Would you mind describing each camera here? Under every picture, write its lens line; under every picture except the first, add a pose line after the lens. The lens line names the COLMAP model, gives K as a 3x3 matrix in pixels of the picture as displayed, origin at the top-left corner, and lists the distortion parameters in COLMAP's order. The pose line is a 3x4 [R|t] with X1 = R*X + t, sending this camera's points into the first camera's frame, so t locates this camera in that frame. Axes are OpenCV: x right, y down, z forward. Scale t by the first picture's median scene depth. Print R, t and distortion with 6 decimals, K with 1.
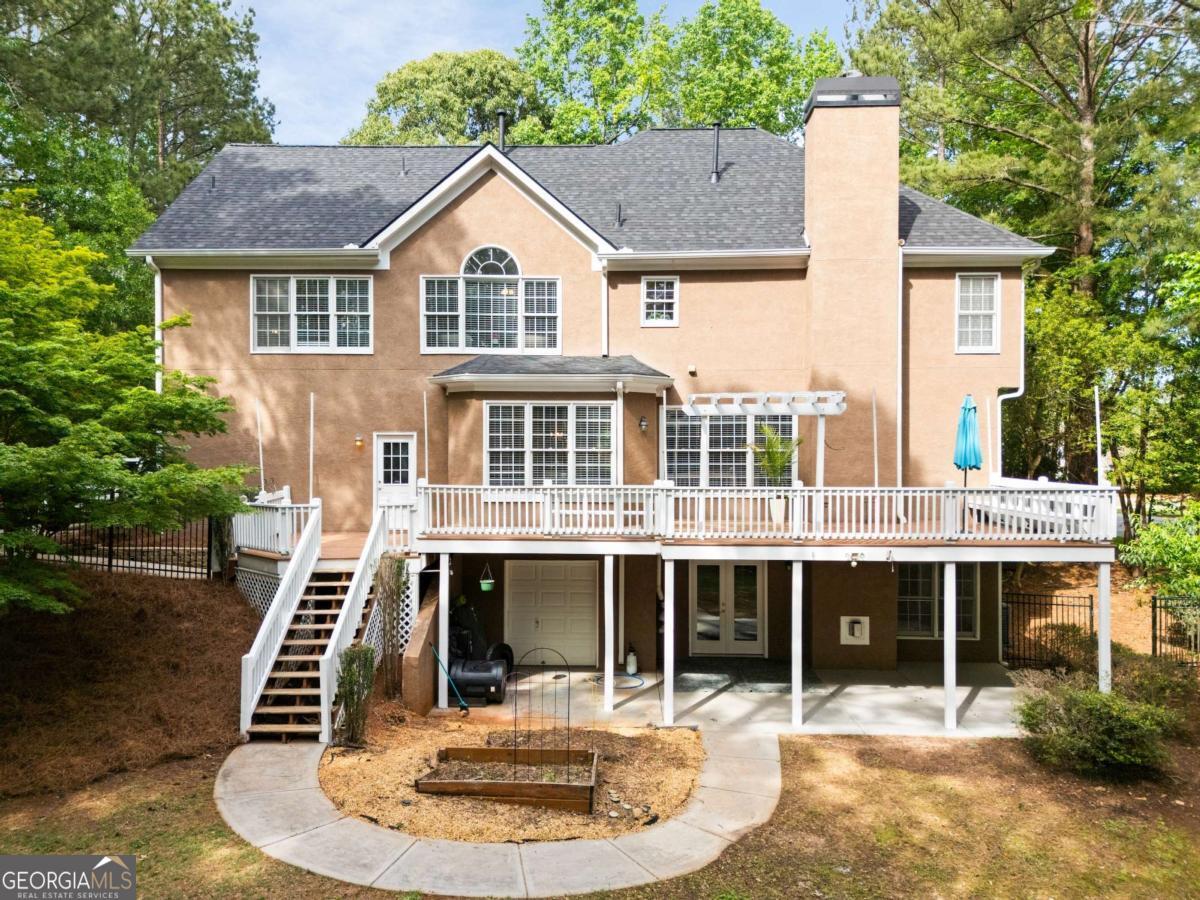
lens RADIAL K [[889.7, 0, 600.0], [0, 889.7, 450.0], [0, 0, 1]] dist [0.090494, -0.093138]
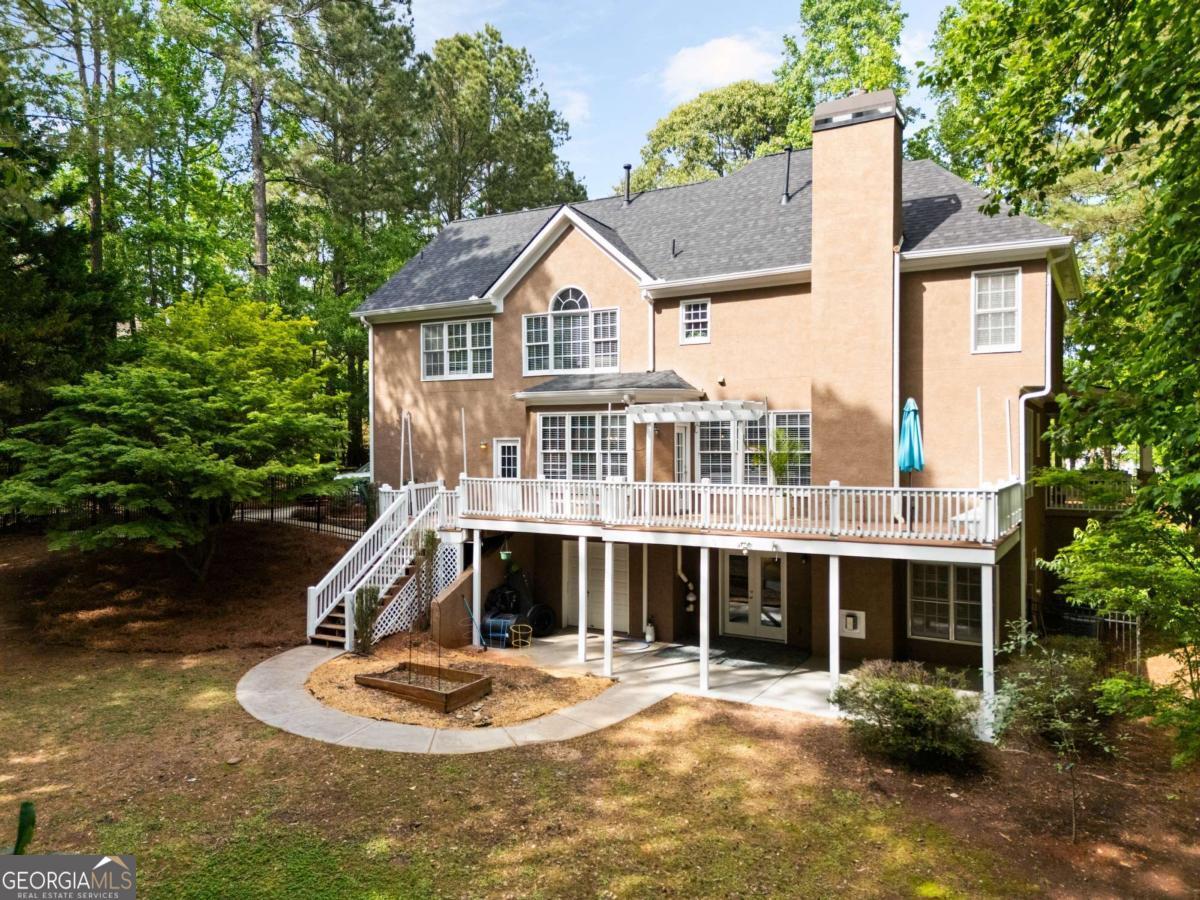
lens RADIAL K [[889.7, 0, 600.0], [0, 889.7, 450.0], [0, 0, 1]] dist [0.090494, -0.093138]
pose [[0.873986, -0.001387, -0.485950, 0.518612], [0.001020, 0.999999, -0.001021, -0.001045], [0.485951, 0.000397, 0.873986, -0.058154]]
